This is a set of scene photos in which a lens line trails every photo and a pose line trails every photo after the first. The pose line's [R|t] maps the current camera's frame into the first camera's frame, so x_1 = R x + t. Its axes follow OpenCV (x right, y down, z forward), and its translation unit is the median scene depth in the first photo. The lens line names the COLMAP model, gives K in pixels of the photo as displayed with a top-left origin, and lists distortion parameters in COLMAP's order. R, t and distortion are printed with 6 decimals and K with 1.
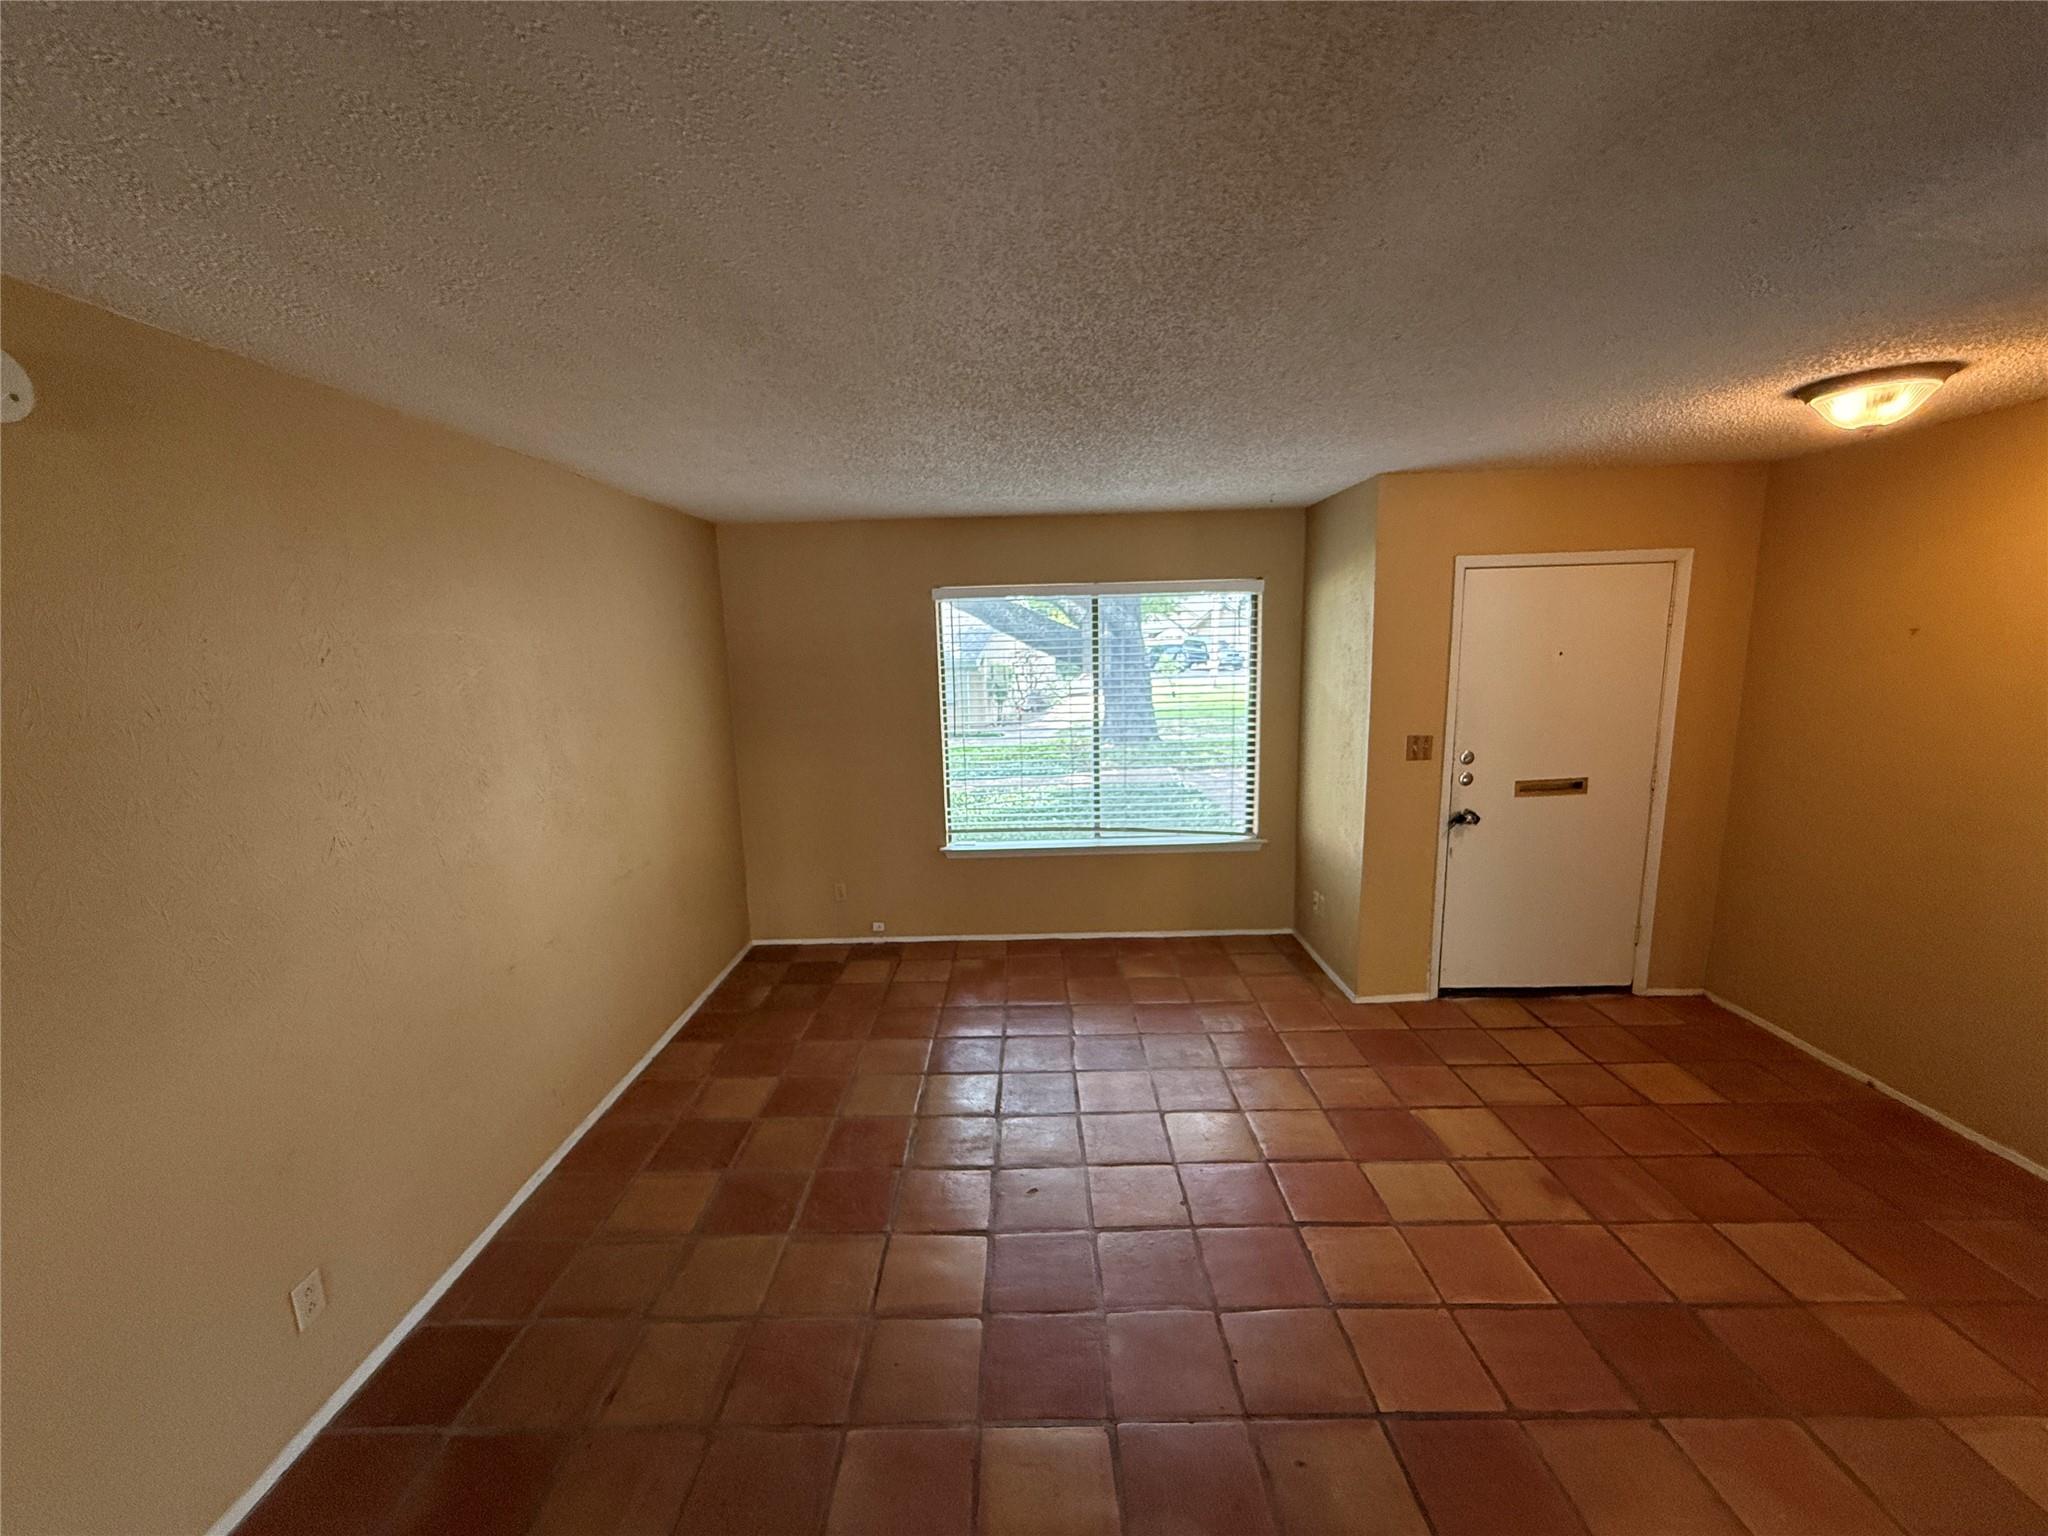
lens RADIAL K [[816.5, 0, 1015.4], [0, 816.5, 771.0], [0, 0, 1]] dist [-0.000104, 0.000295]
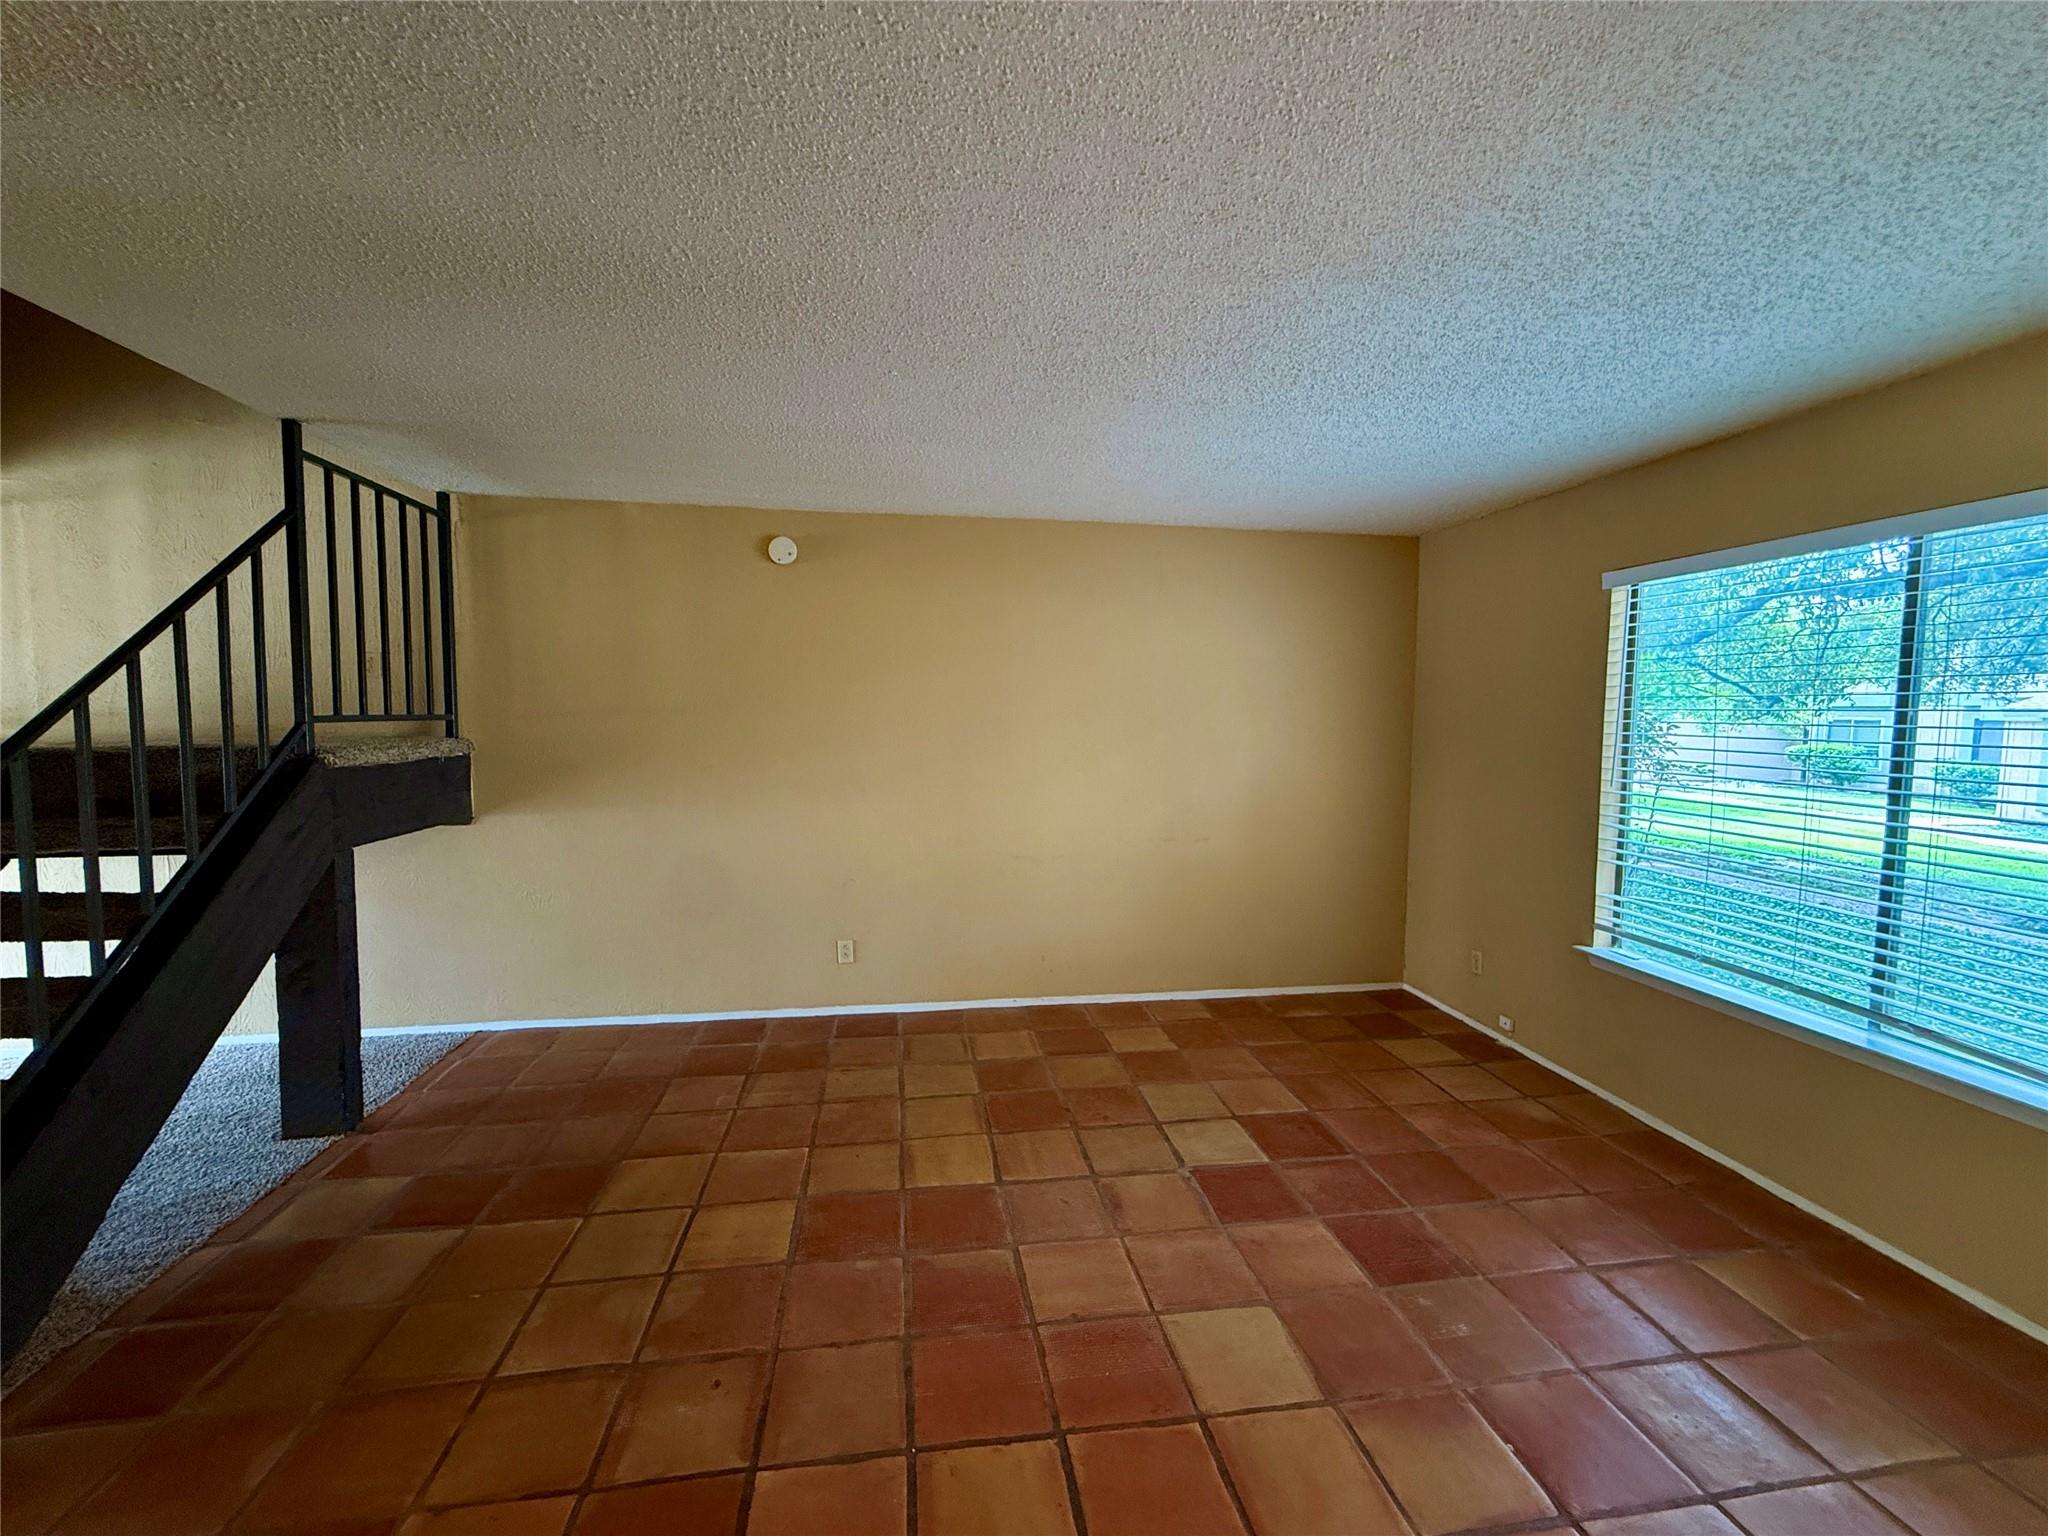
lens RADIAL K [[816.5, 0, 1015.4], [0, 816.5, 771.0], [0, 0, 1]] dist [-0.000104, 0.000295]
pose [[0.161339, 0.102745, -0.981536, 0.610637], [-0.172743, 0.982152, 0.074415, -0.023379], [0.971663, 0.157548, 0.176208, 0.483935]]
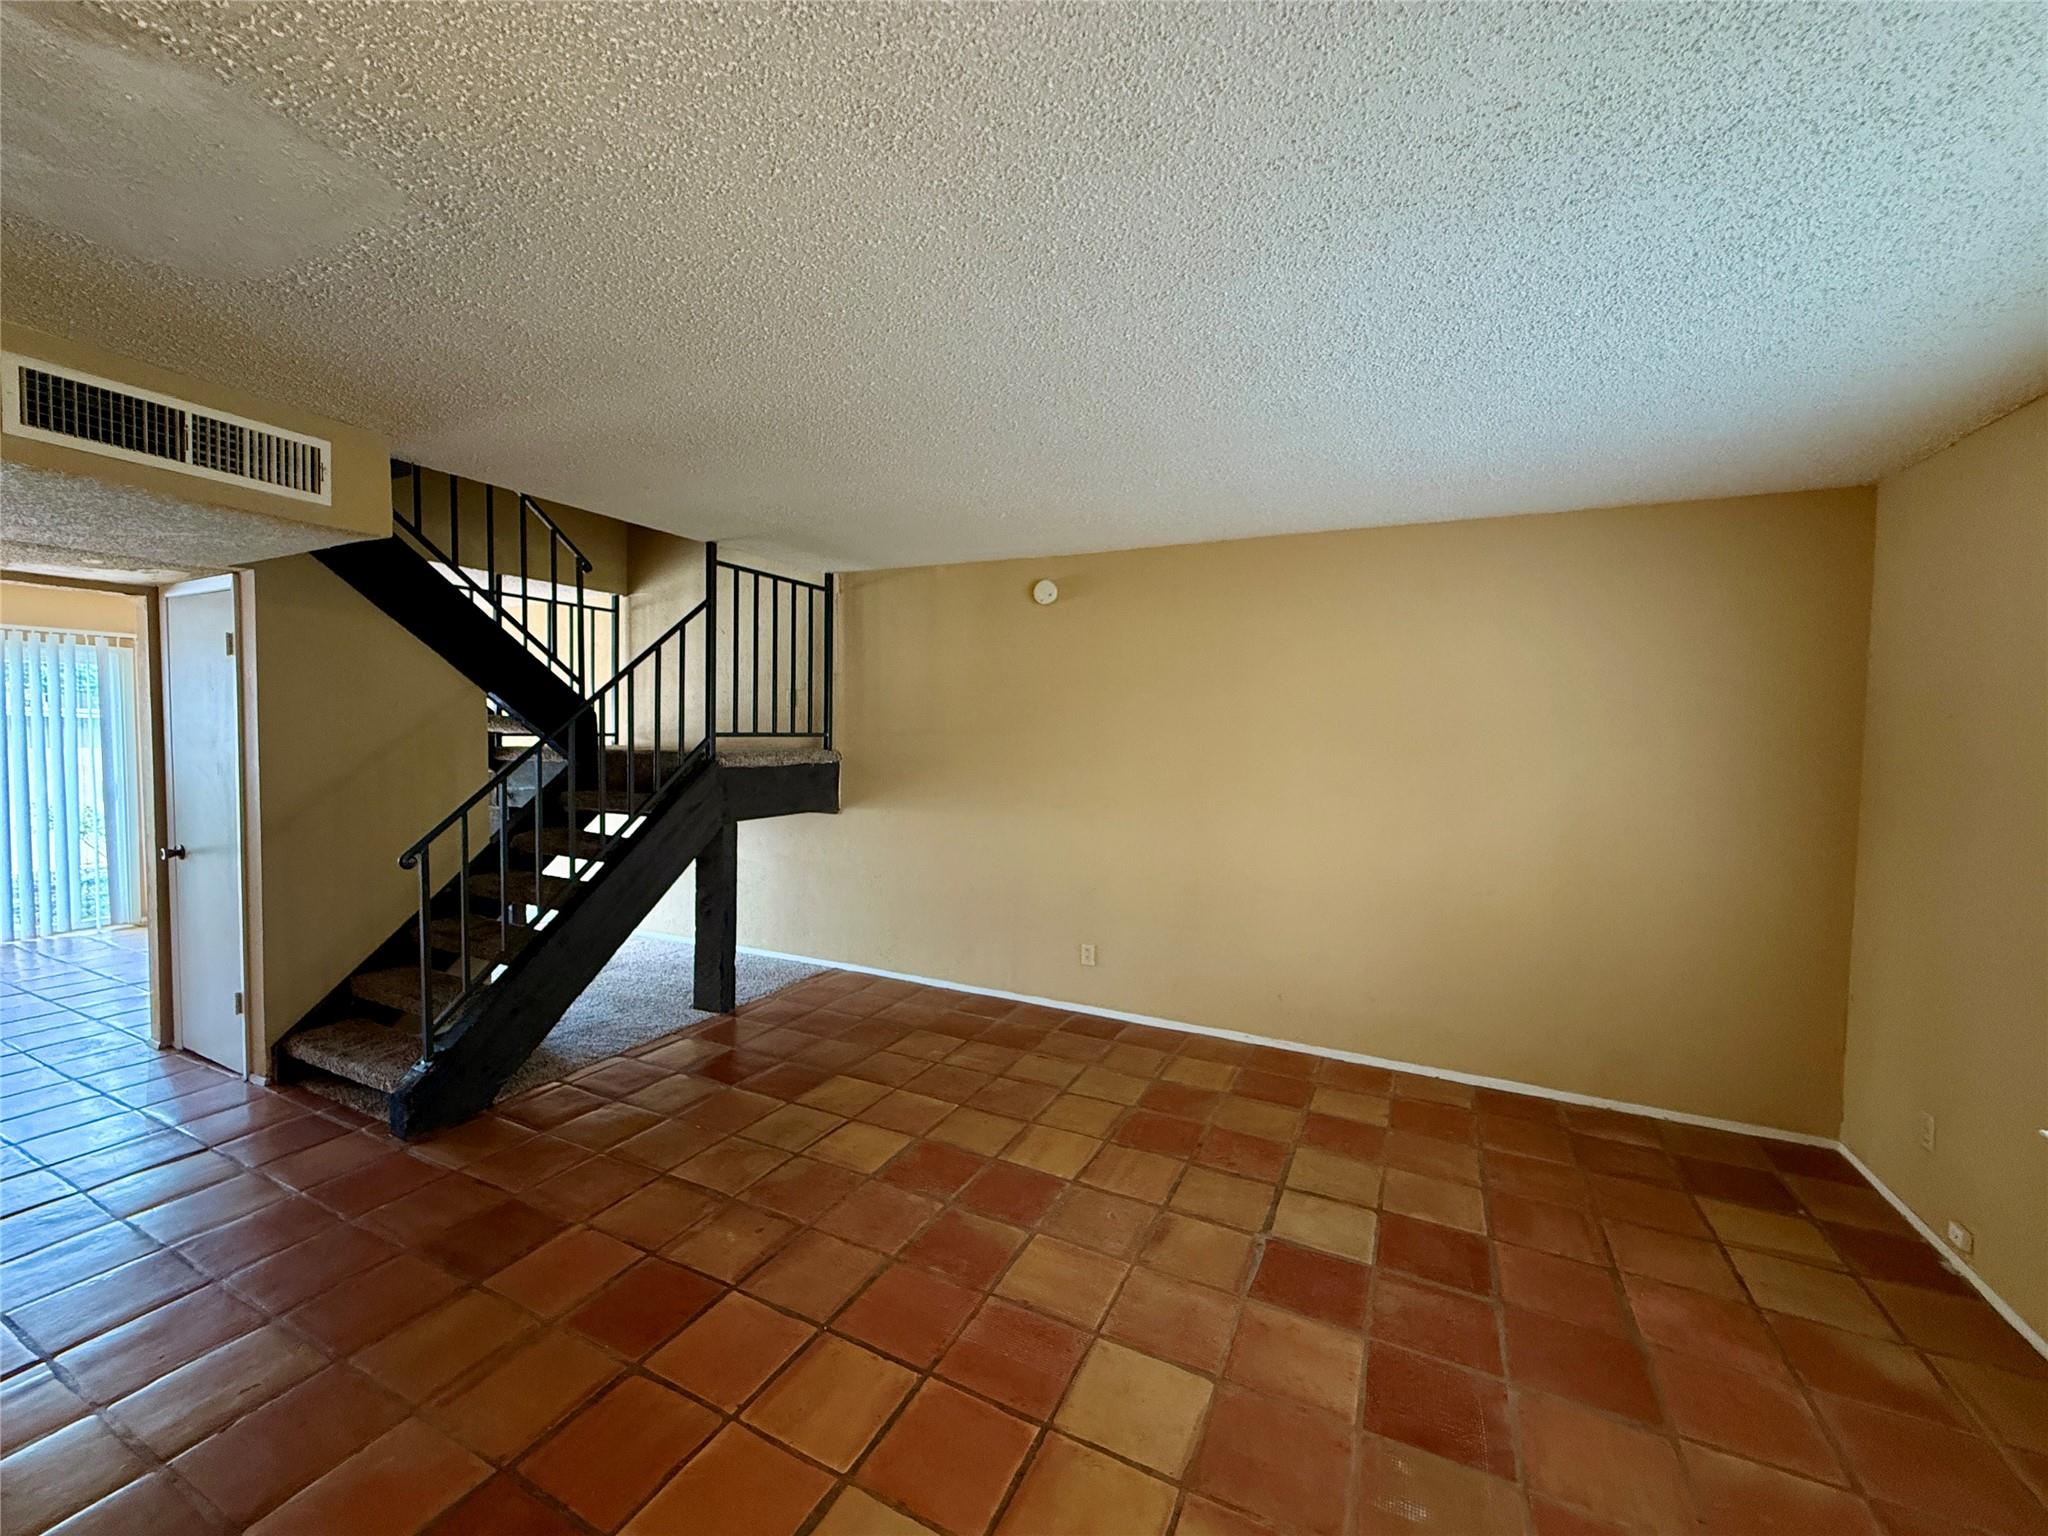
lens RADIAL K [[816.5, 0, 1015.4], [0, 816.5, 771.0], [0, 0, 1]] dist [-0.000104, 0.000295]
pose [[-0.432225, 0.069357, -0.899094, 0.615982], [-0.150078, 0.977600, 0.147561, -0.082194], [0.889189, 0.198714, -0.412135, 0.820316]]
